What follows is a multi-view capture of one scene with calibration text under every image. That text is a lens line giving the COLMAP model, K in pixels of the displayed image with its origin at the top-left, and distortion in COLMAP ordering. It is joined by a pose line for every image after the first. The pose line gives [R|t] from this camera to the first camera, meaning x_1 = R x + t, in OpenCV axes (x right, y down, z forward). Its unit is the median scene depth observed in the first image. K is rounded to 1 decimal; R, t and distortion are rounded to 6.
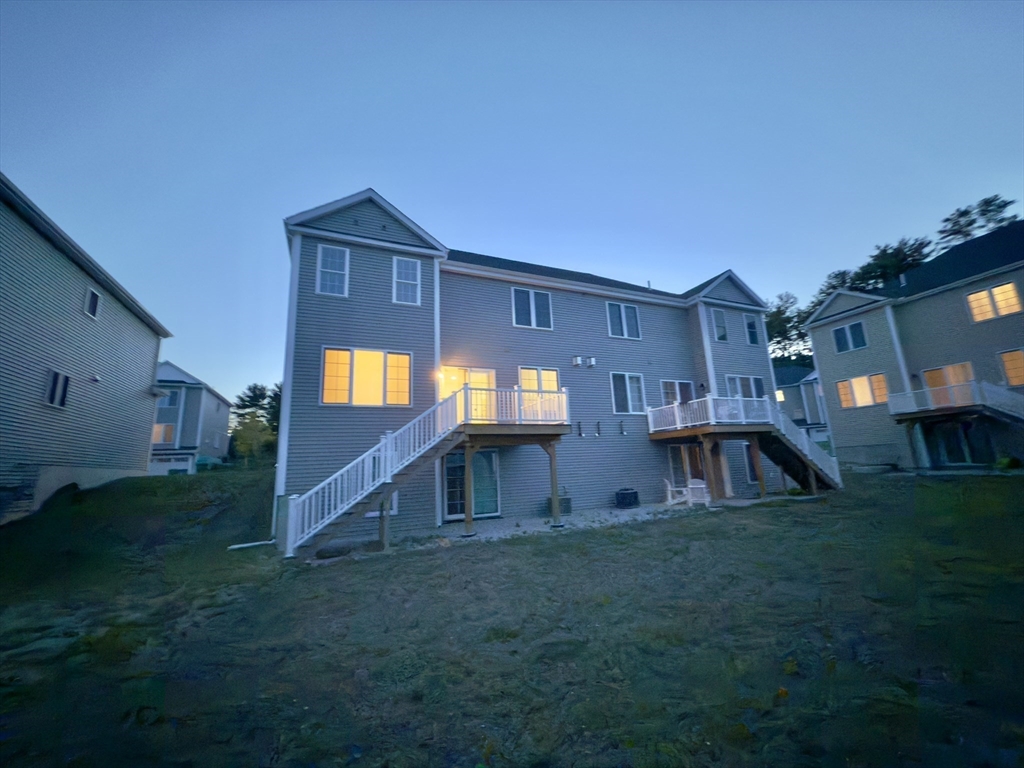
lens RADIAL K [[408.5, 0, 514.2], [0, 408.5, 384.1], [0, 0, 1]] dist [-0.001253, 0.000128]
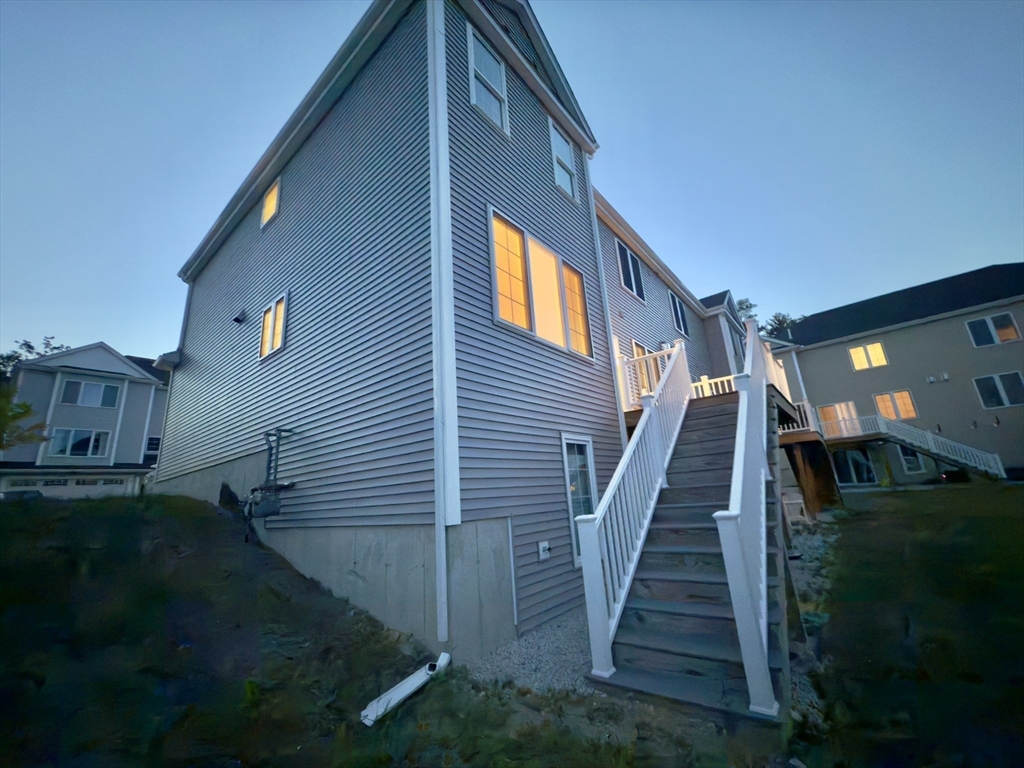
lens RADIAL K [[408.5, 0, 510.4], [0, 408.5, 384.4], [0, 0, 1]] dist [-0.001253, 0.000128]
pose [[0.897497, 0.107992, 0.427594, -0.378738], [-0.070593, 0.992233, -0.102425, 0.099229], [-0.435333, 0.061741, 0.898150, 0.337264]]
